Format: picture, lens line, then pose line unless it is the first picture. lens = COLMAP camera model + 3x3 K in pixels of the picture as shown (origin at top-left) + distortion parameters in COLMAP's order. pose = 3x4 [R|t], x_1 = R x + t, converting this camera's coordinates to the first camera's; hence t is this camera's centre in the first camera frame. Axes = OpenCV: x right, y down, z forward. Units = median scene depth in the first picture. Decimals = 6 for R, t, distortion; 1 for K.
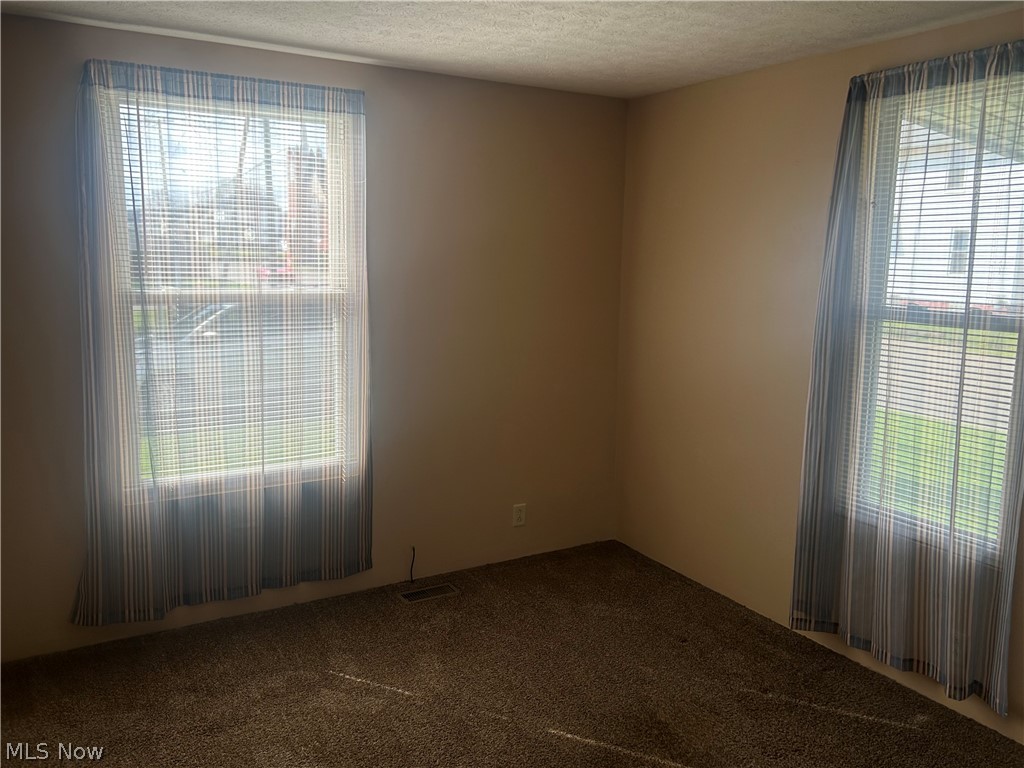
lens RADIAL K [[834.9, 0, 512.0], [0, 834.9, 384.0], [0, 0, 1]] dist [0.003888, 0.002136]
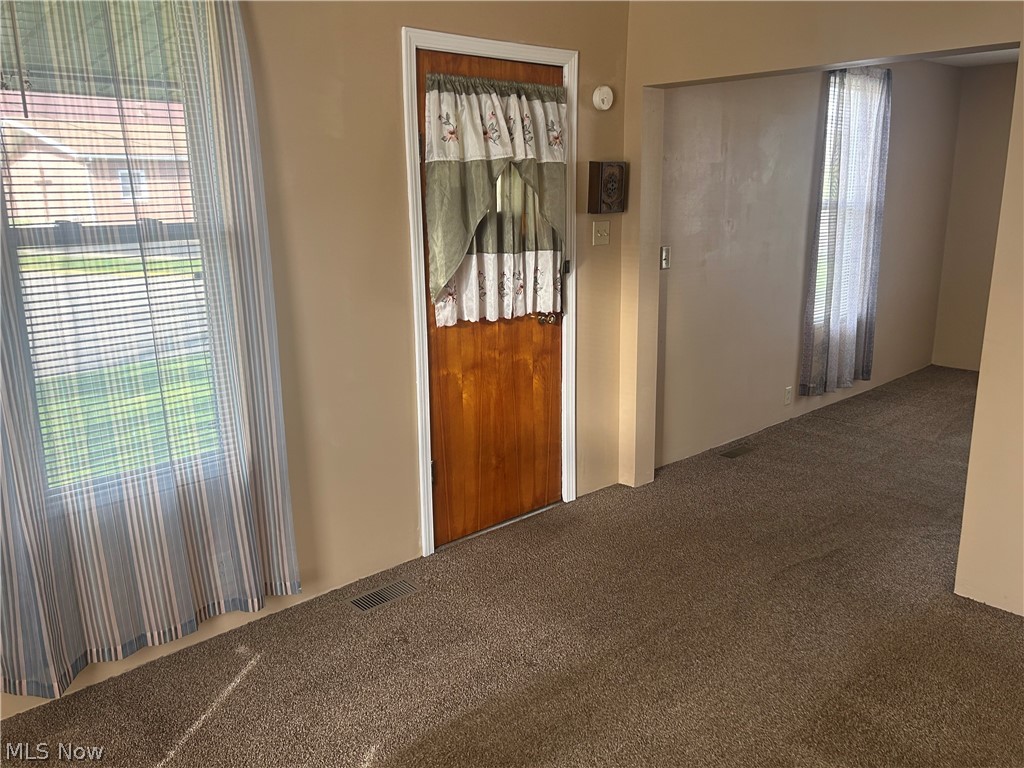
lens RADIAL K [[834.9, 0, 512.0], [0, 834.9, 384.0], [0, 0, 1]] dist [0.003888, 0.002136]
pose [[-0.244587, -0.253356, 0.935942, -0.399605], [0.146196, 0.944589, 0.293902, -0.123352], [-0.958543, 0.208716, -0.193995, 0.806677]]
